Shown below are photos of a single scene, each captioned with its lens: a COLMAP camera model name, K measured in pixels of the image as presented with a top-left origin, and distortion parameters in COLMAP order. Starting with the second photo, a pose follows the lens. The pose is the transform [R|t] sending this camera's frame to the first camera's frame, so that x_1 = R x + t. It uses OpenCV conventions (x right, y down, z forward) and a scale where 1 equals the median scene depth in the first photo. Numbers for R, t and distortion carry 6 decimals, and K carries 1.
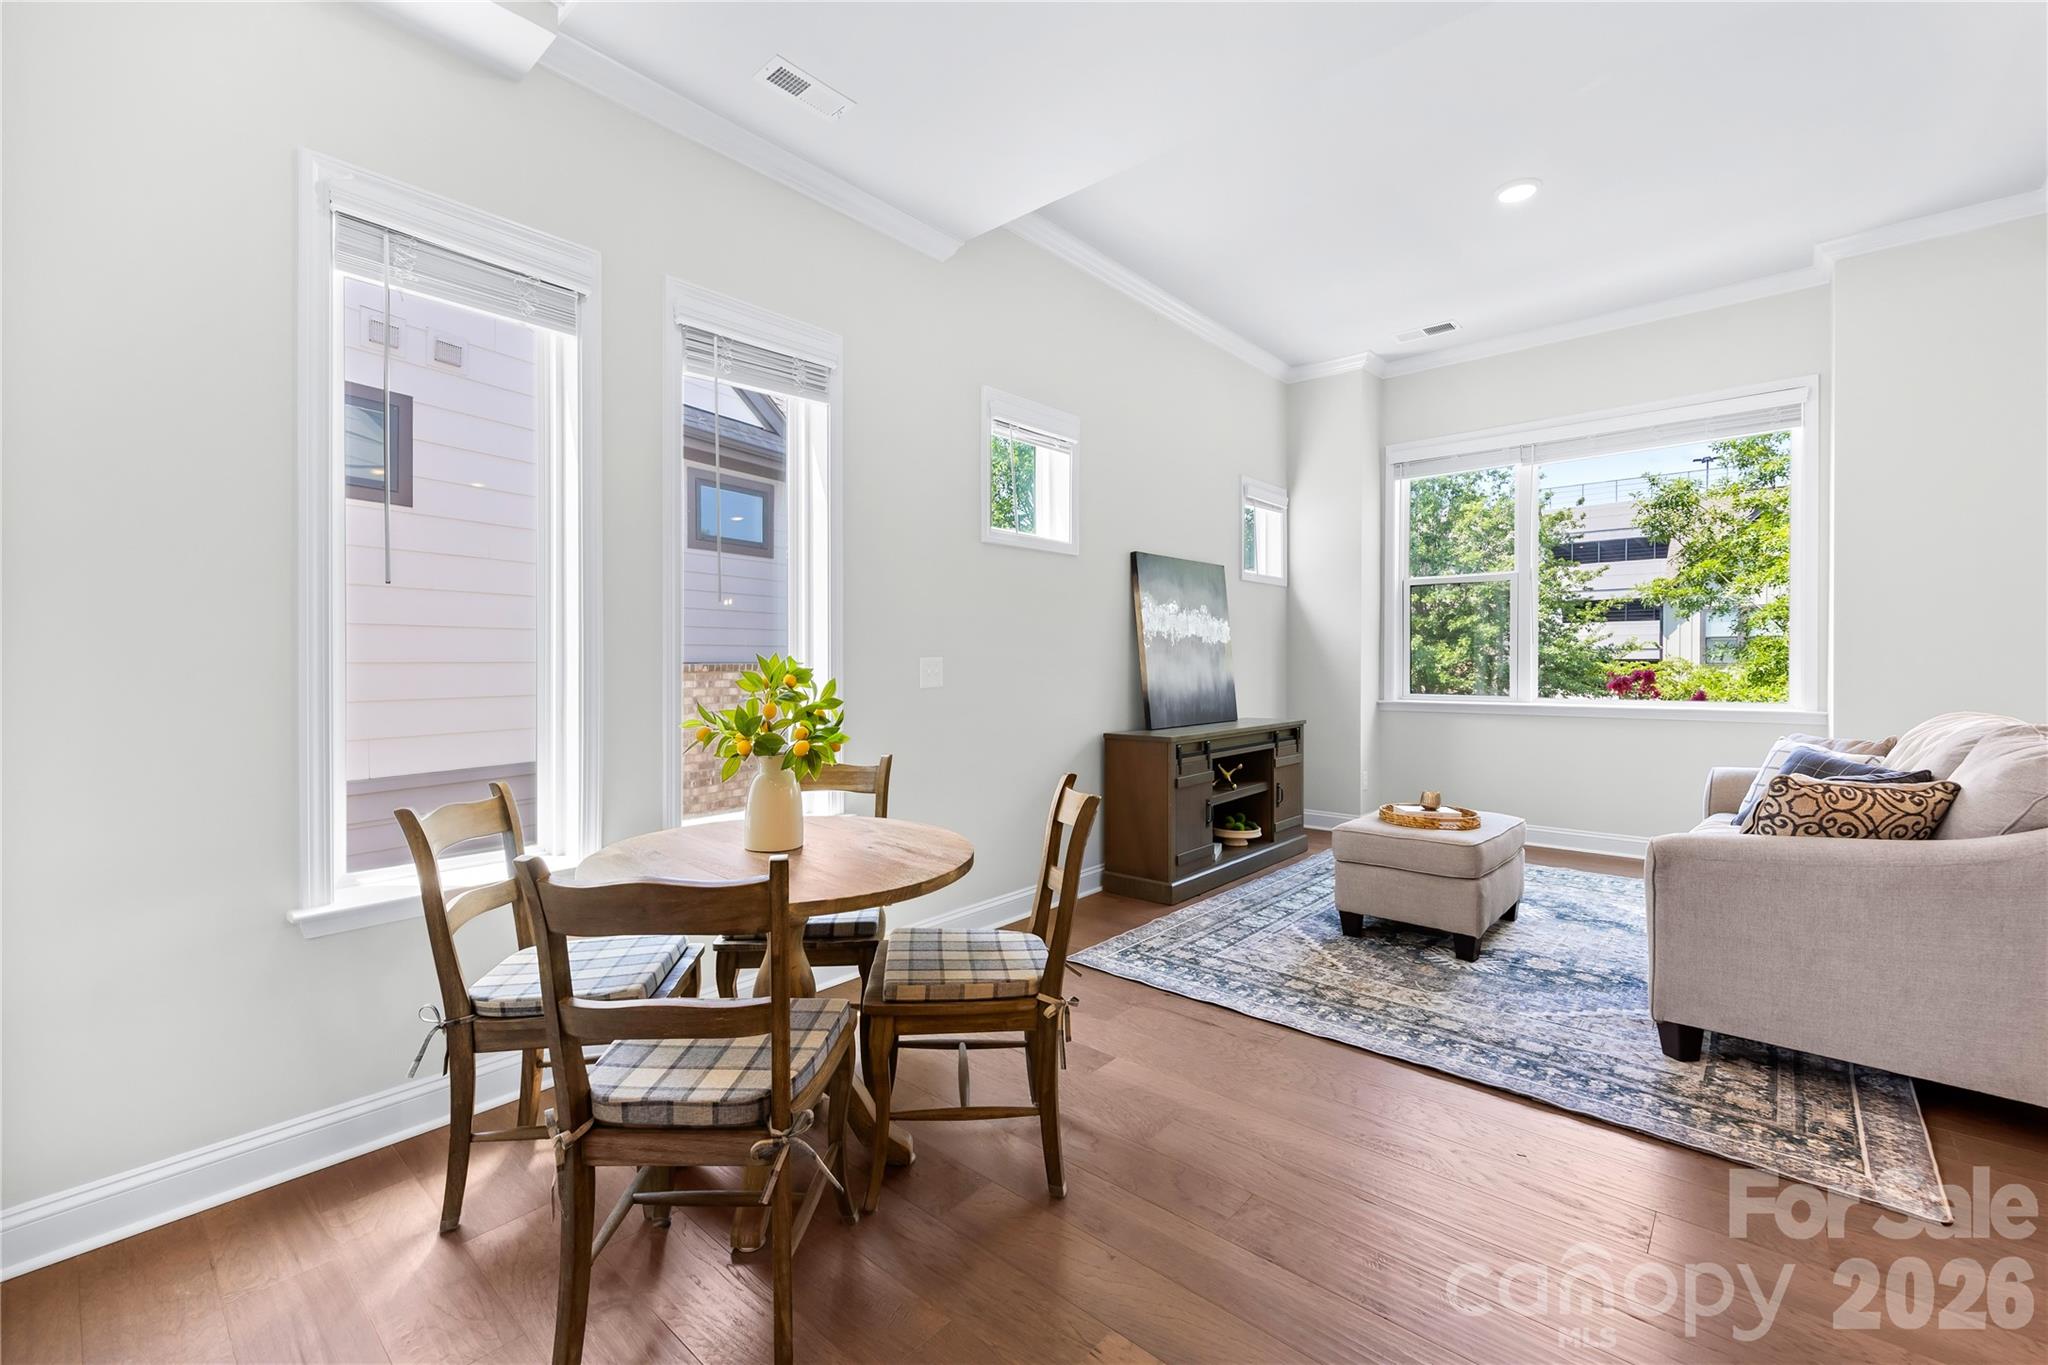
lens RADIAL K [[814.8, 0, 1013.4], [0, 814.8, 669.1], [0, 0, 1]] dist [0.005517, 0.000417]
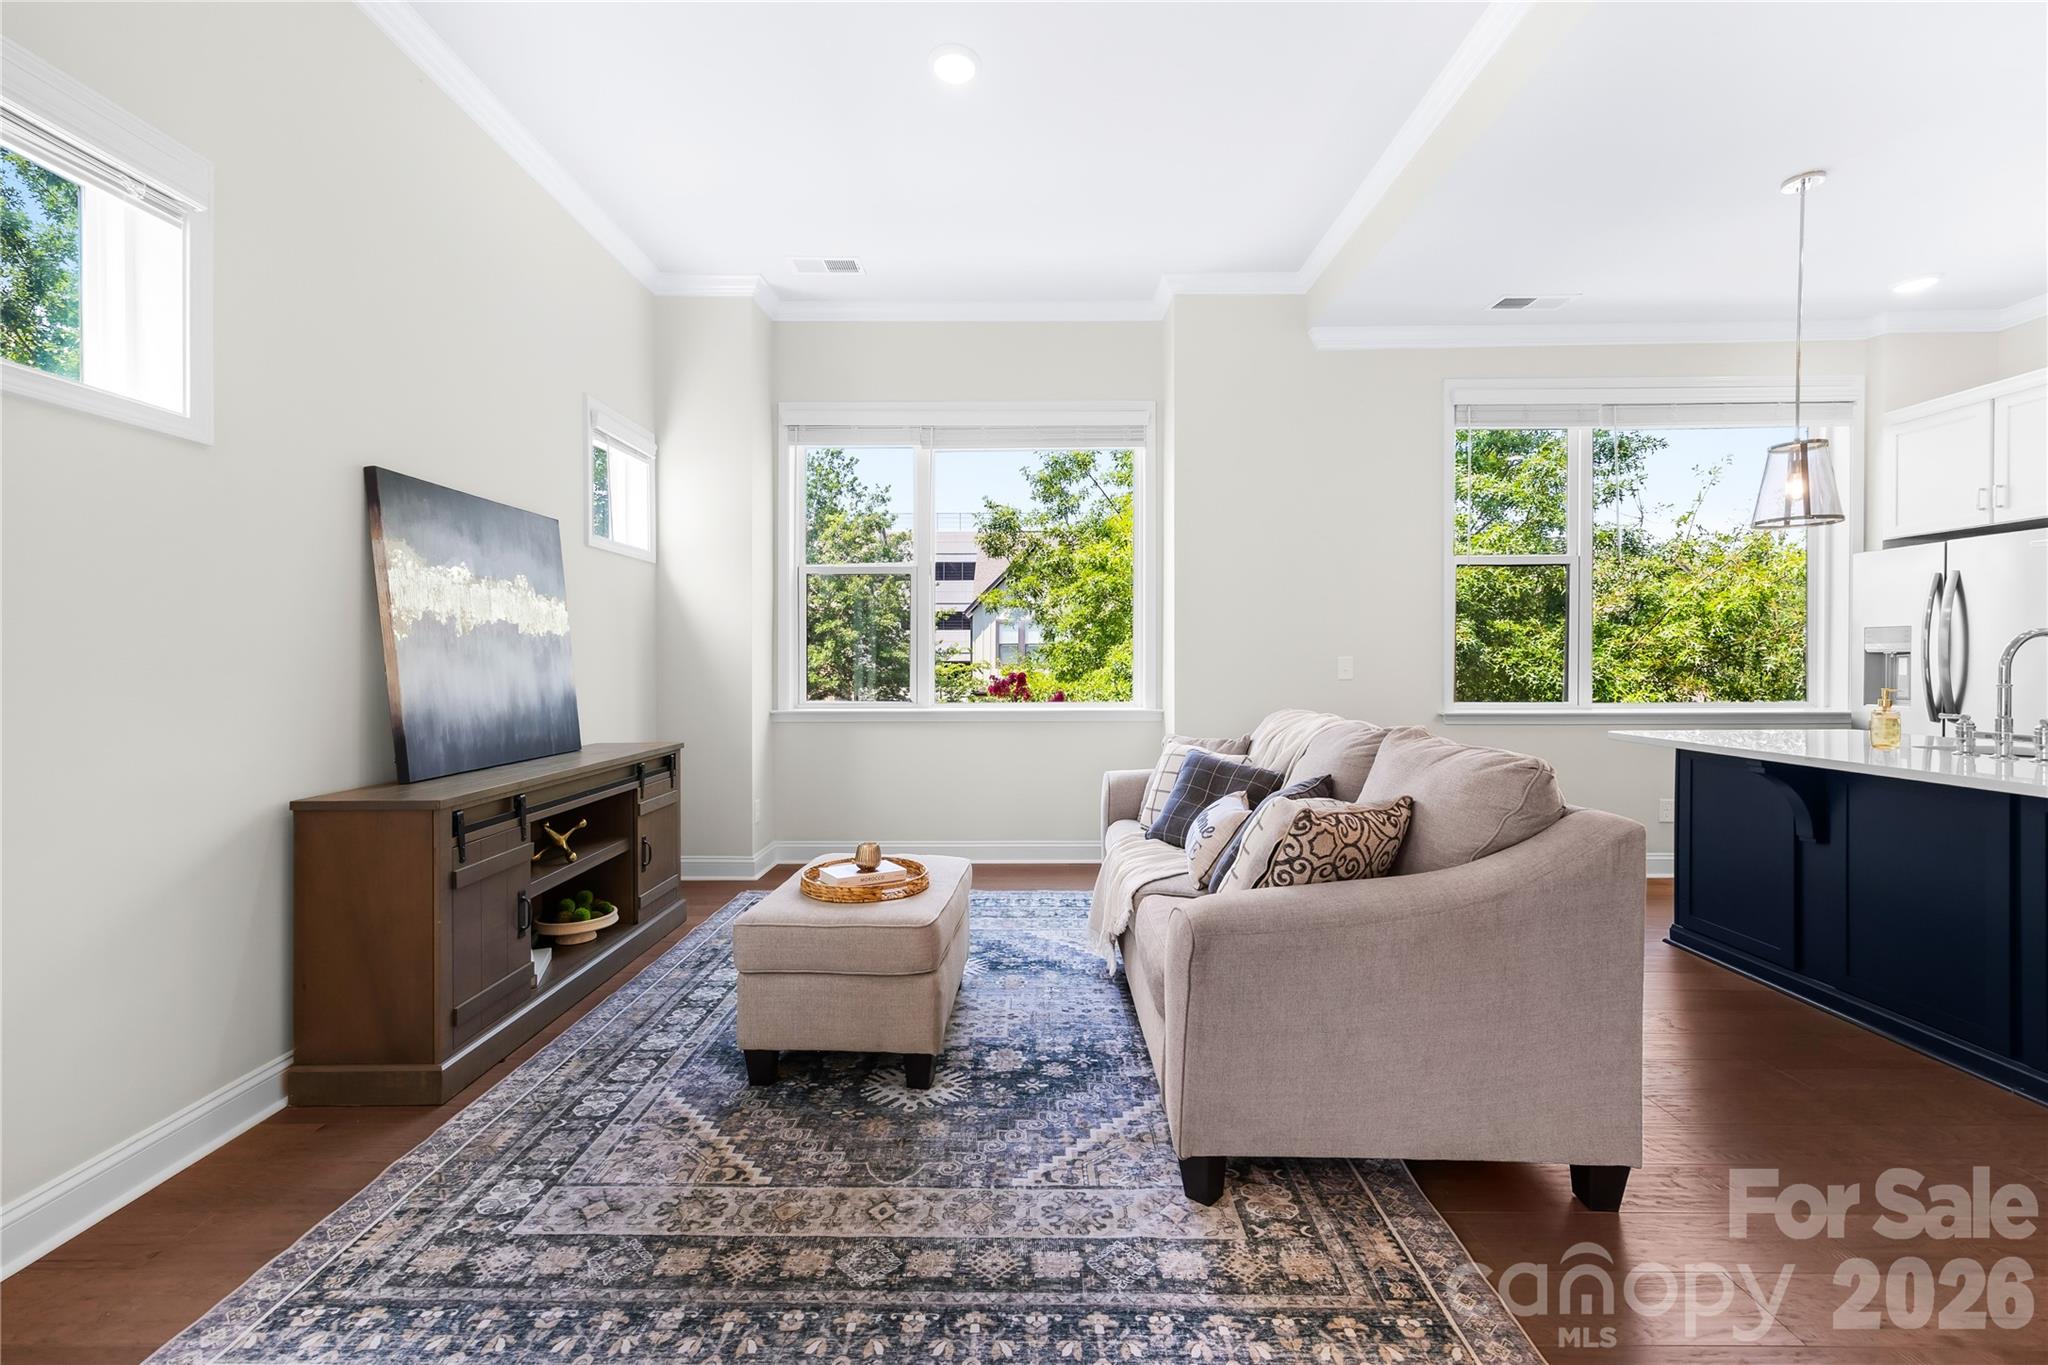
lens RADIAL K [[814.8, 0, 1013.4], [0, 814.8, 669.1], [0, 0, 1]] dist [0.005517, 0.000417]
pose [[0.740796, -0.003975, 0.671718, 0.120821], [0.005174, 0.999987, 0.000211, -0.003674], [-0.671710, 0.003319, 0.740807, 0.360834]]
